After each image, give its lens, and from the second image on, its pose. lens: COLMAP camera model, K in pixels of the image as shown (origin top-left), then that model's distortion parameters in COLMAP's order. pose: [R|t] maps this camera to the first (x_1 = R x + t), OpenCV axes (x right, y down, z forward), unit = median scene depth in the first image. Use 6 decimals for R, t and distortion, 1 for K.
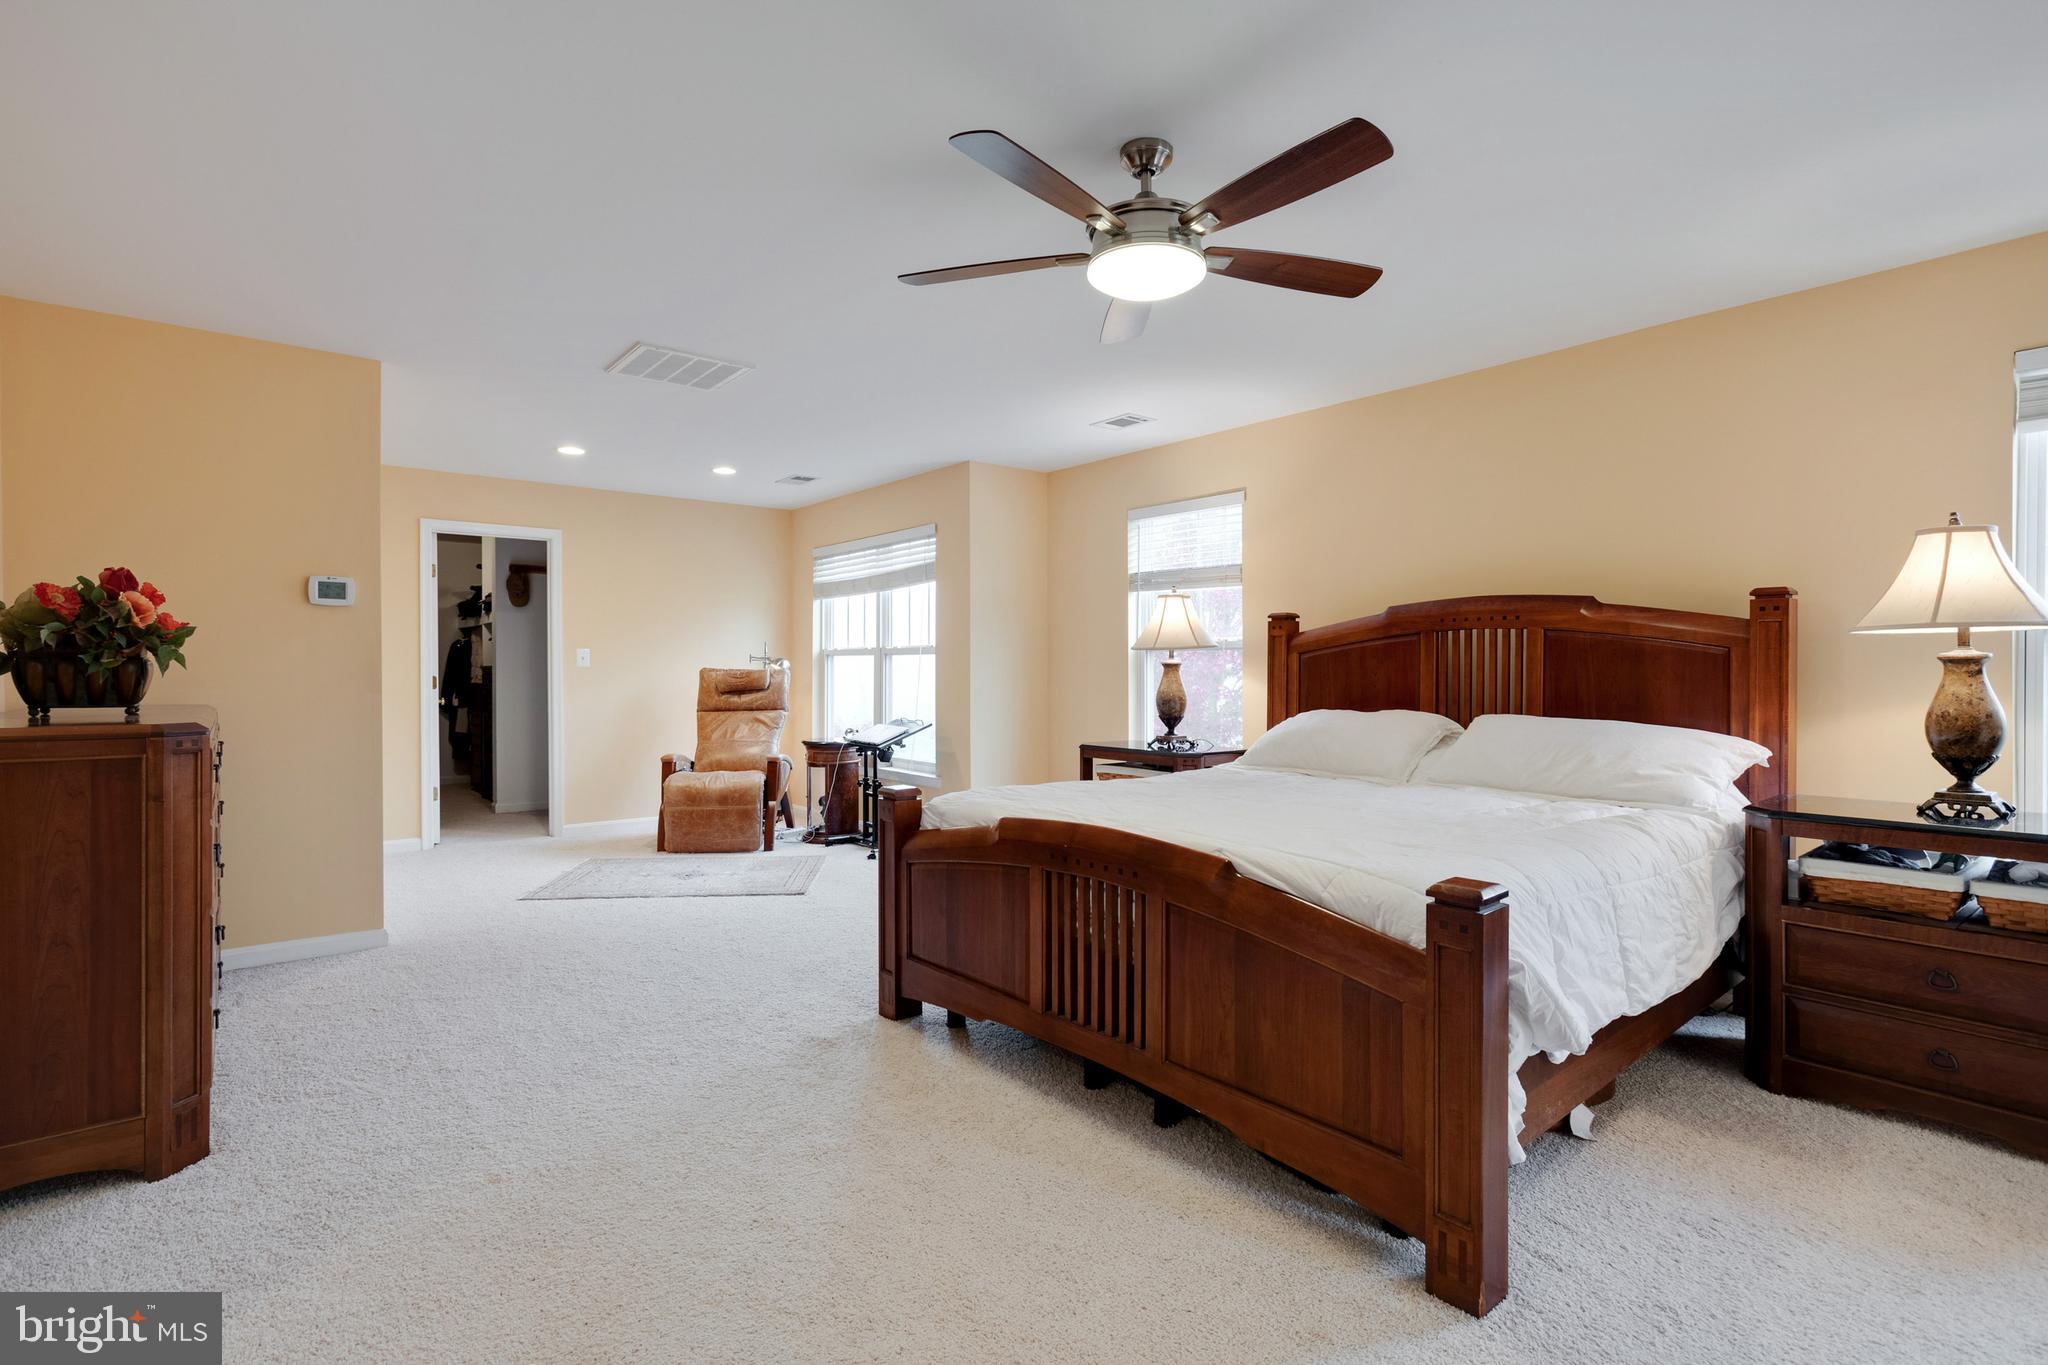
lens RADIAL K [[964.8, 0, 1021.9], [0, 964.8, 662.0], [0, 0, 1]] dist [0.000245, 0.001545]
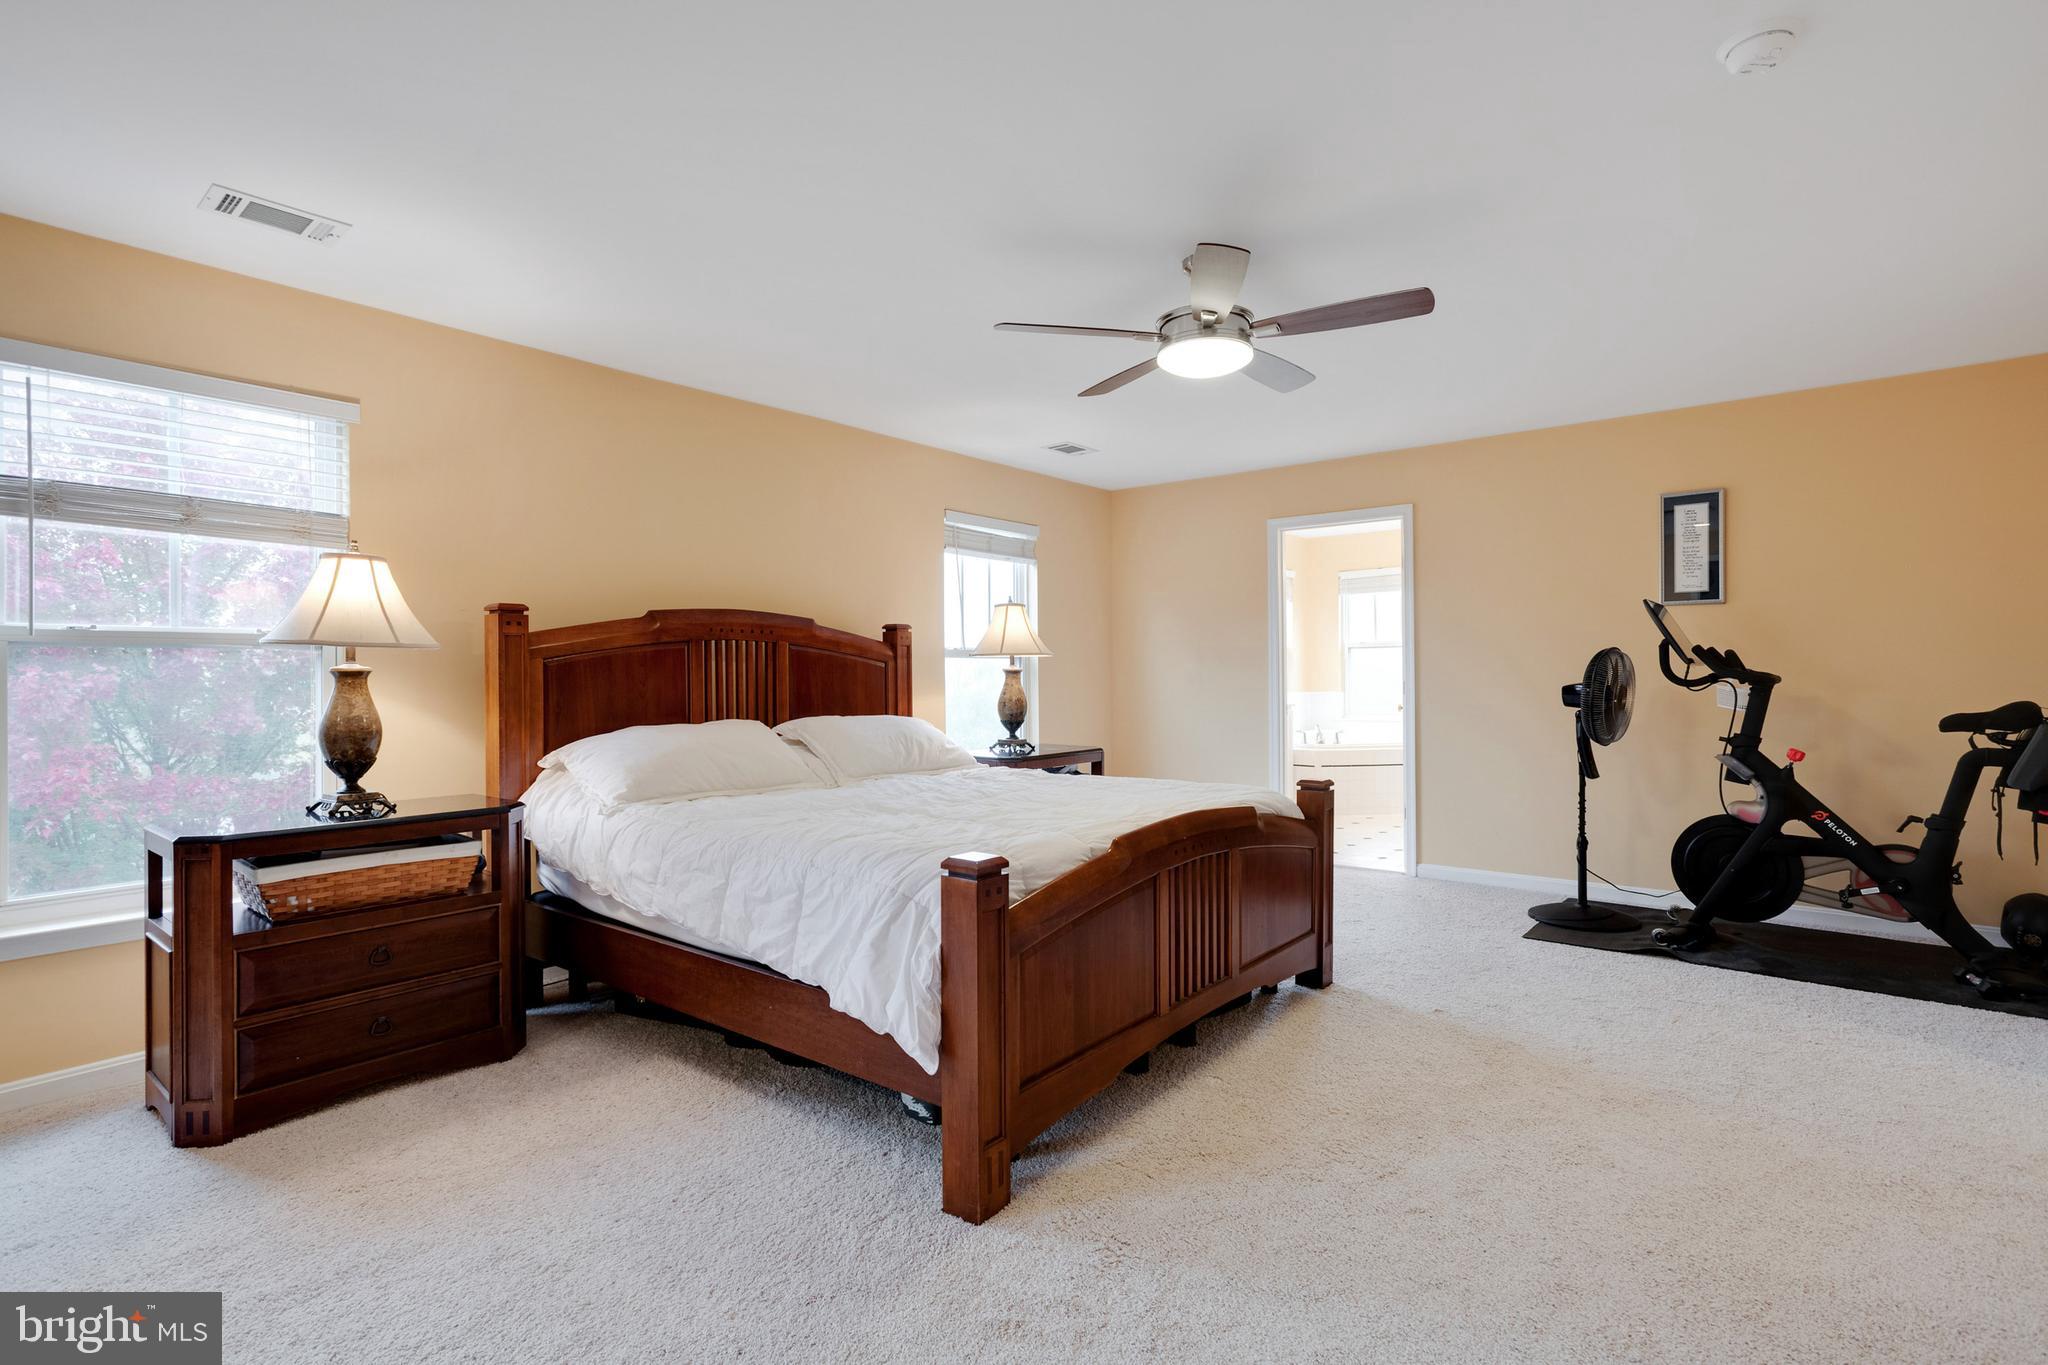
lens RADIAL K [[964.8, 0, 1021.9], [0, 964.8, 662.0], [0, 0, 1]] dist [0.000245, 0.001545]
pose [[-0.192735, 0.016645, 0.981110, -0.647378], [-0.000653, 0.999854, -0.017091, 0.008046], [-0.981251, -0.003935, -0.192696, 0.913405]]
